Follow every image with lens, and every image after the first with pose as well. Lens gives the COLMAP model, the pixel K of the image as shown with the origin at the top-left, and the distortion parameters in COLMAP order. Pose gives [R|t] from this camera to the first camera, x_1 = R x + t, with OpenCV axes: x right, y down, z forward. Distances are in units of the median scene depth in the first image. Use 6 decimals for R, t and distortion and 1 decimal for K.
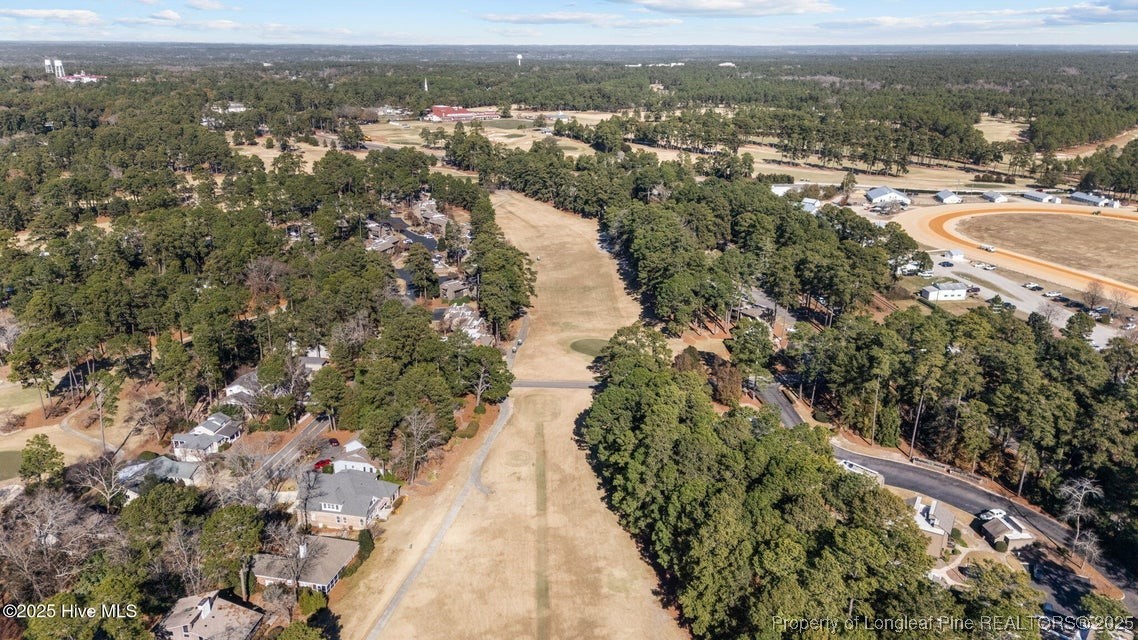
lens RADIAL K [[777.6, 0, 569.0], [0, 777.6, 320.0], [0, 0, 1]] dist [0.003470, -0.006508]
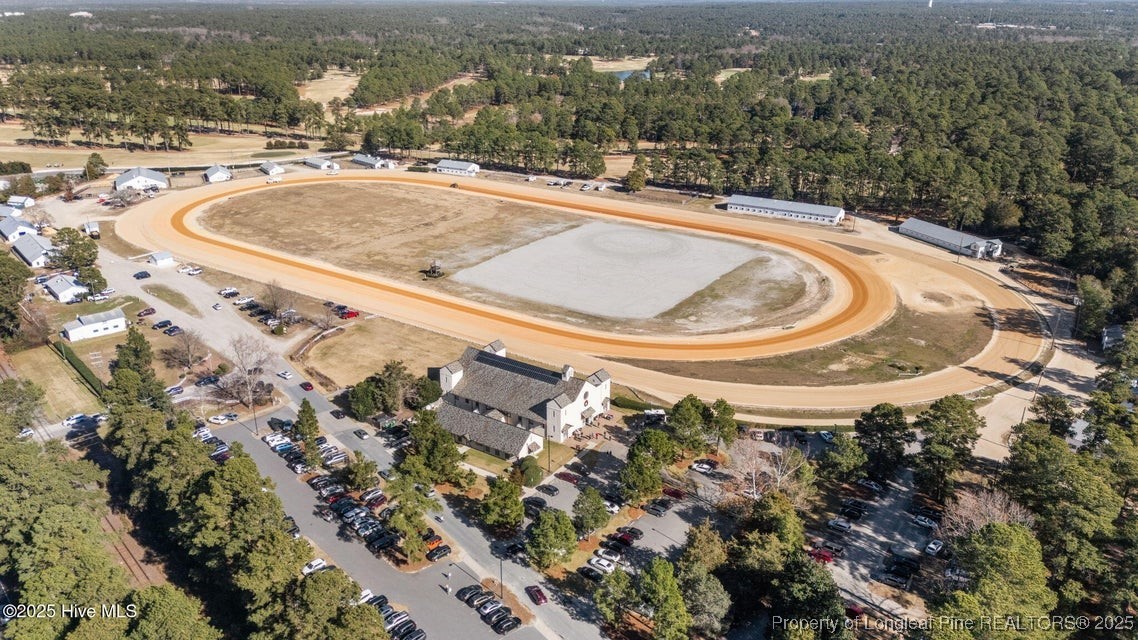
lens RADIAL K [[777.6, 0, 569.0], [0, 777.6, 320.0], [0, 0, 1]] dist [0.003470, -0.006508]
pose [[0.819217, -0.208004, 0.534433, 0.299915], [0.178309, 0.978100, 0.107356, -0.025927], [-0.545059, 0.007347, 0.838365, 0.094765]]
